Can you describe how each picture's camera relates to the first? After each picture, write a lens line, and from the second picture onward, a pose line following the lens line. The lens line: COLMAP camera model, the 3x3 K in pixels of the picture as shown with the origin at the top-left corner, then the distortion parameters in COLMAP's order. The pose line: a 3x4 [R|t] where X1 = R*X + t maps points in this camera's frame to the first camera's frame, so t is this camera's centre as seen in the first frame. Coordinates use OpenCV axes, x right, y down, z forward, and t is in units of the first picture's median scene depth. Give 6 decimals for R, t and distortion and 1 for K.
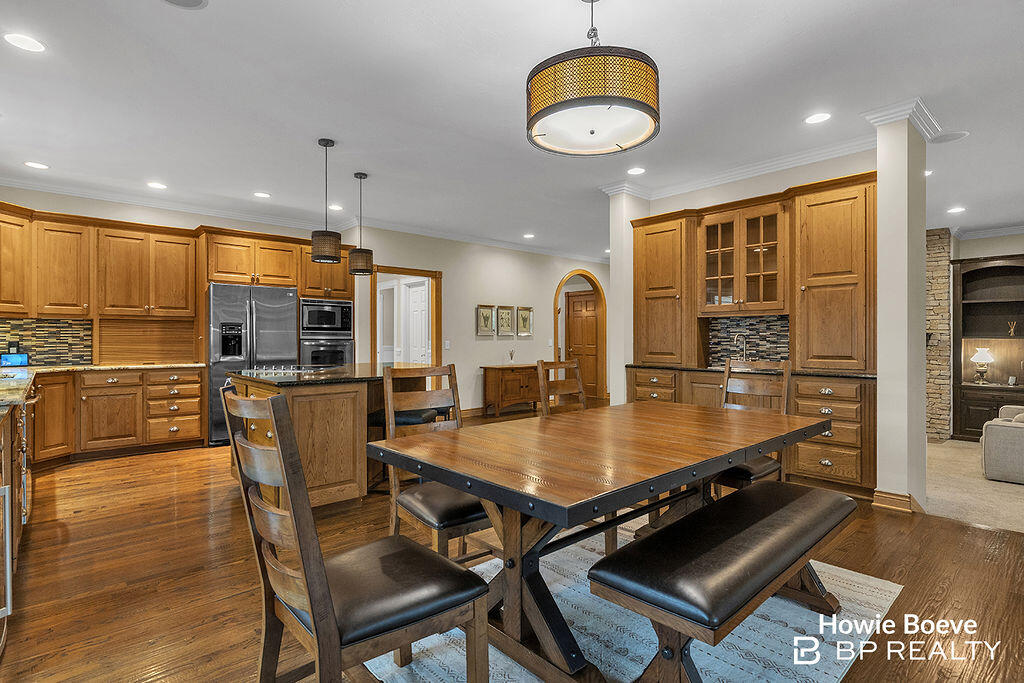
lens RADIAL K [[522.6, 0, 516.7], [0, 522.6, 338.6], [0, 0, 1]] dist [-0.001395, -0.000391]
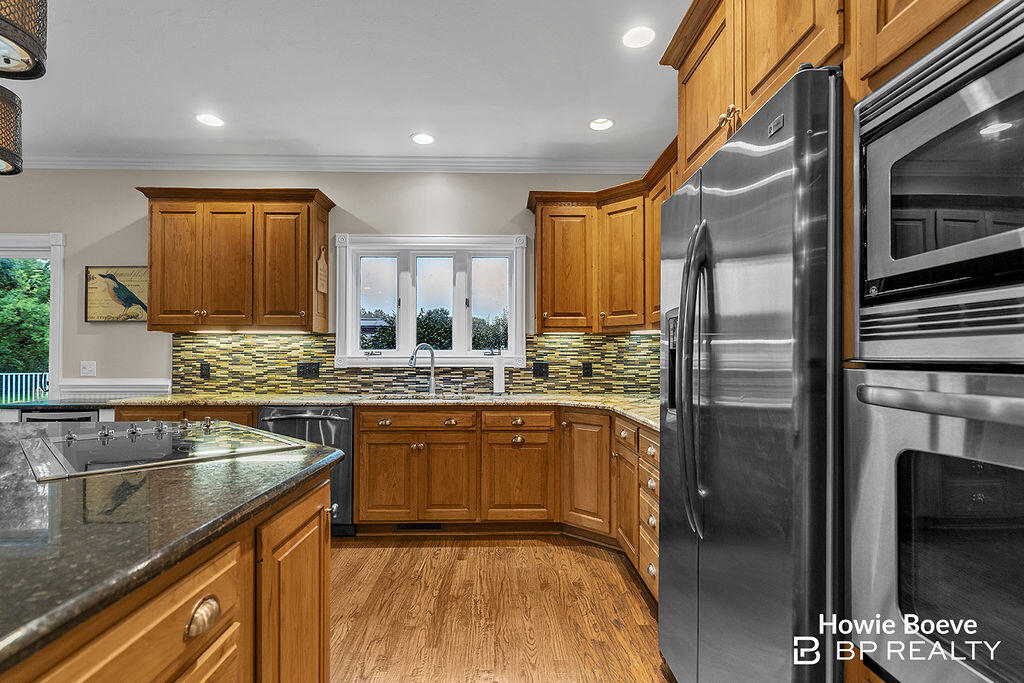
lens RADIAL K [[499.7, 0, 515.2], [0, 499.7, 358.9], [0, 0, 1]] dist [-0.000040, 0.000044]
pose [[-0.661191, -0.002029, -0.750215, -0.256350], [-0.000438, 0.999997, -0.002318, 0.000130], [0.750217, -0.001204, -0.661190, 1.124776]]
